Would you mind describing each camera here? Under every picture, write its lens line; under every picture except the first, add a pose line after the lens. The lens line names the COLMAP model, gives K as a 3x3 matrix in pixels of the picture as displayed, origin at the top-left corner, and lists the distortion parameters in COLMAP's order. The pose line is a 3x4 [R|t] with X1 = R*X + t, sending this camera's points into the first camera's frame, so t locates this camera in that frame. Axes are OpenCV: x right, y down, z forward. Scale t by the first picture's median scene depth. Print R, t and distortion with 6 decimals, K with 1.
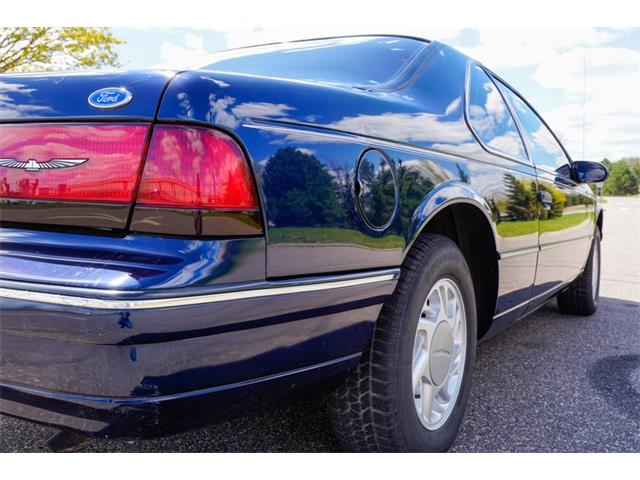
lens RADIAL K [[601.6, 0, 320.0], [0, 601.6, 240.0], [0, 0, 1]] dist [-0.041814, 0.152784]
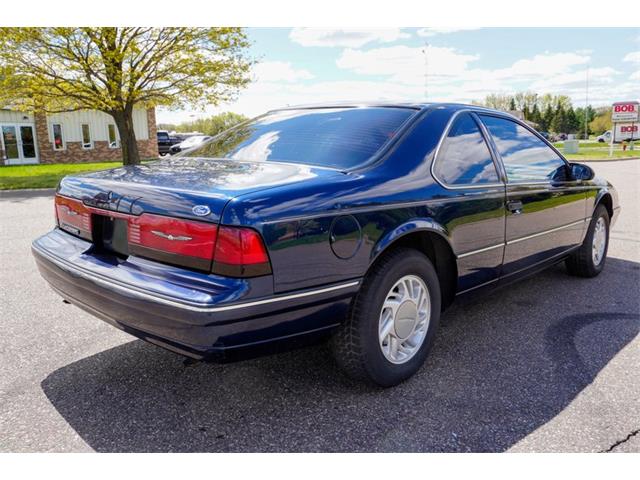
lens RADIAL K [[538.5, 0, 328.0], [0, 538.5, 241.3], [0, 0, 1]] dist [-0.099652, 0.129174]
pose [[0.981755, 0.011969, -0.189776, 0.444006], [0.009233, 0.993840, 0.110443, -0.319113], [0.189928, -0.110180, 0.975596, -0.772019]]
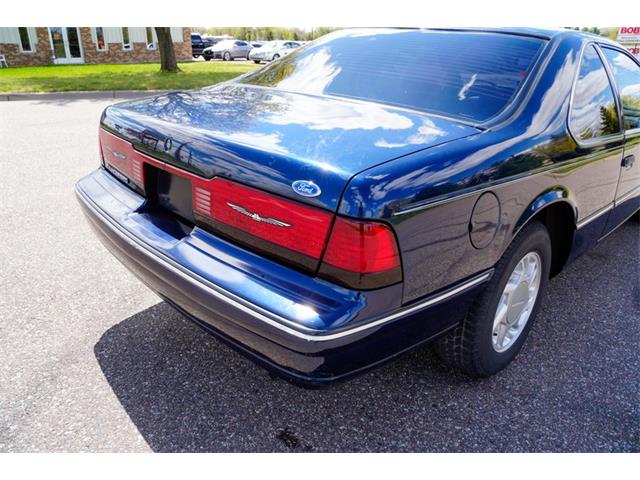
lens RADIAL K [[474.0, 0, 323.5], [0, 474.0, 238.8], [0, 0, 1]] dist [-0.118948, 0.074608]
pose [[0.972777, 0.099441, -0.209322, -0.046553], [-0.030071, 0.949784, 0.311458, -0.462269], [0.229782, -0.296684, 0.926919, -0.117267]]
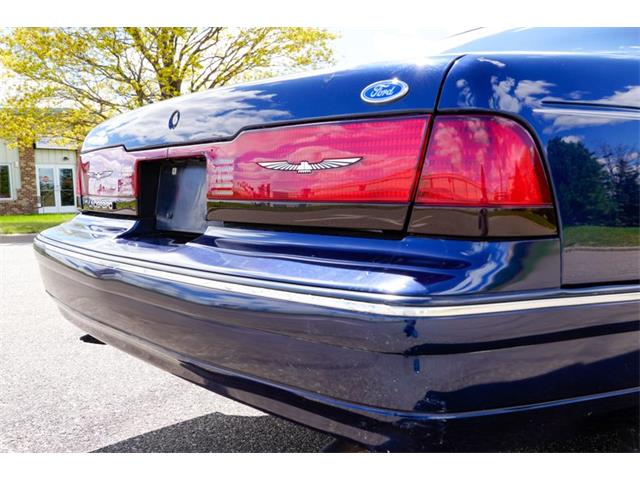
lens RADIAL K [[659.5, 0, 320.0], [0, 659.5, 240.0], [0, 0, 1]] dist [0.060432, 0.021391]
pose [[0.942503, -0.009225, -0.334070, -0.095256], [0.007421, 0.999950, -0.006678, 0.002305], [0.334115, 0.003815, 0.942525, -0.010947]]
